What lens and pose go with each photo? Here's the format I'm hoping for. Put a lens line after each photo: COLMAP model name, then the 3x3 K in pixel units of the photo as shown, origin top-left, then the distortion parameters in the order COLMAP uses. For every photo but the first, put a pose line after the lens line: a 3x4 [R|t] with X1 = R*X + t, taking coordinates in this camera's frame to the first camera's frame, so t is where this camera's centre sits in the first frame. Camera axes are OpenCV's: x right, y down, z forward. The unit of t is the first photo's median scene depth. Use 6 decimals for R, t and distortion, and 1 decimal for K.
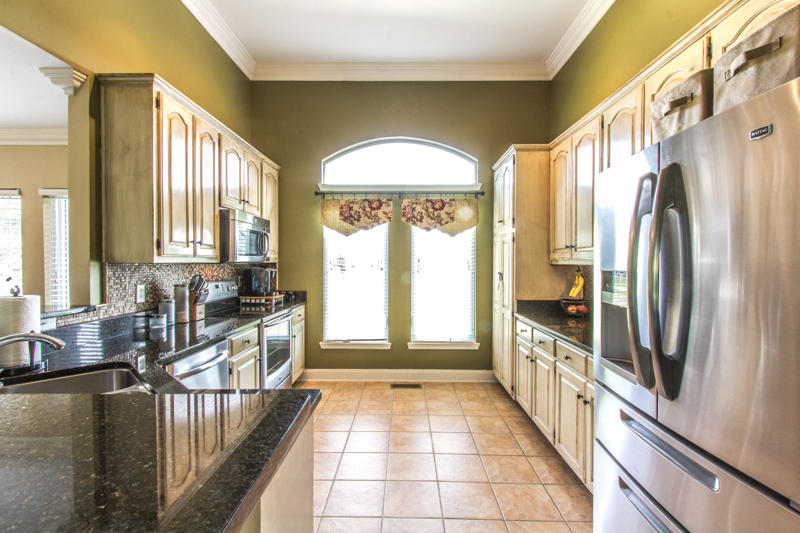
lens RADIAL K [[362.5, 0, 400.8], [0, 362.5, 268.0], [0, 0, 1]] dist [0.000451, -0.000206]
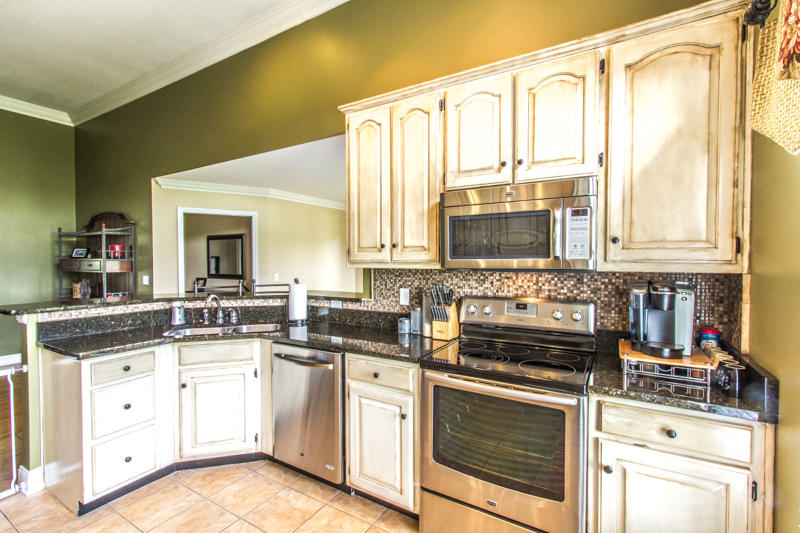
lens RADIAL K [[362.5, 0, 400.8], [0, 362.5, 268.0], [0, 0, 1]] dist [0.000451, -0.000206]
pose [[-0.500719, 0.016489, -0.865453, 0.131909], [-0.015496, 0.999488, 0.028008, -0.027268], [0.865471, 0.027436, -0.500207, 0.979440]]
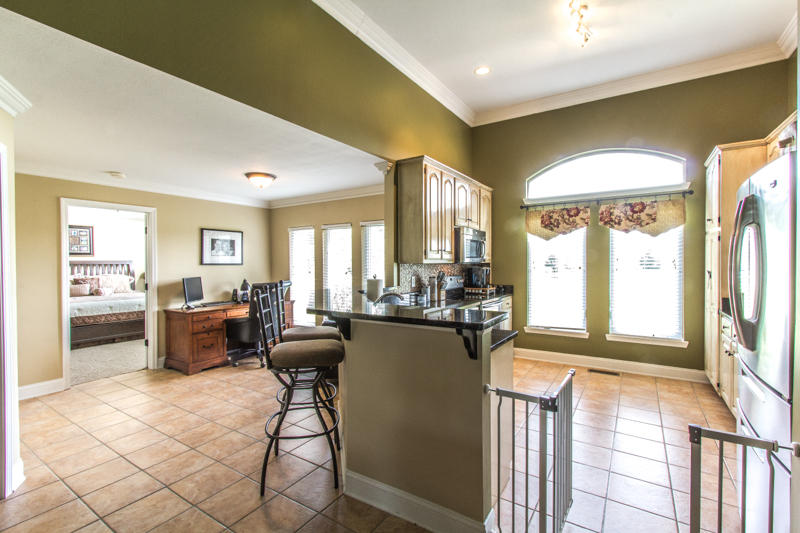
lens RADIAL K [[362.5, 0, 400.8], [0, 362.5, 268.0], [0, 0, 1]] dist [0.000451, -0.000206]
pose [[0.846069, 0.000090, -0.533073, 0.088325], [-0.000850, 0.999999, -0.001179, 0.006110], [0.533072, 0.001451, 0.846069, -0.301784]]
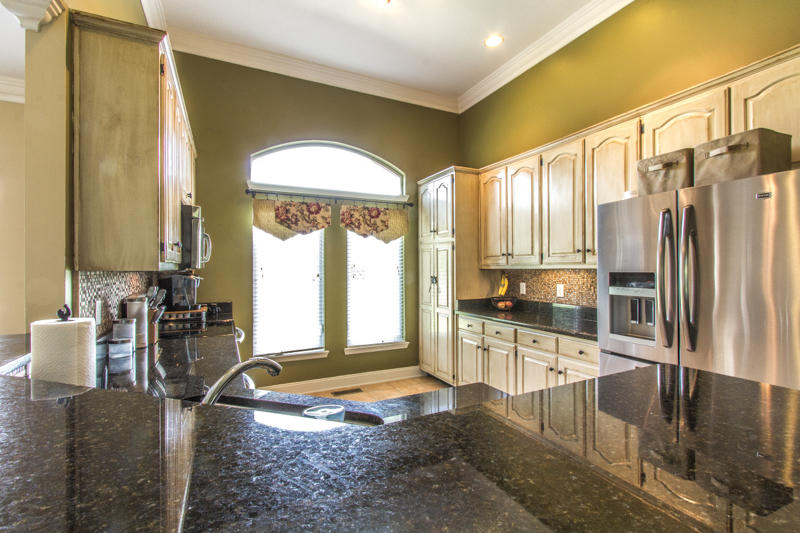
lens RADIAL K [[362.5, 0, 400.8], [0, 362.5, 268.0], [0, 0, 1]] dist [0.000451, -0.000206]
pose [[0.893536, -0.007361, 0.448932, -0.322928], [0.014330, 0.999824, -0.012129, -0.001629], [-0.448763, 0.017271, 0.893484, 0.039081]]
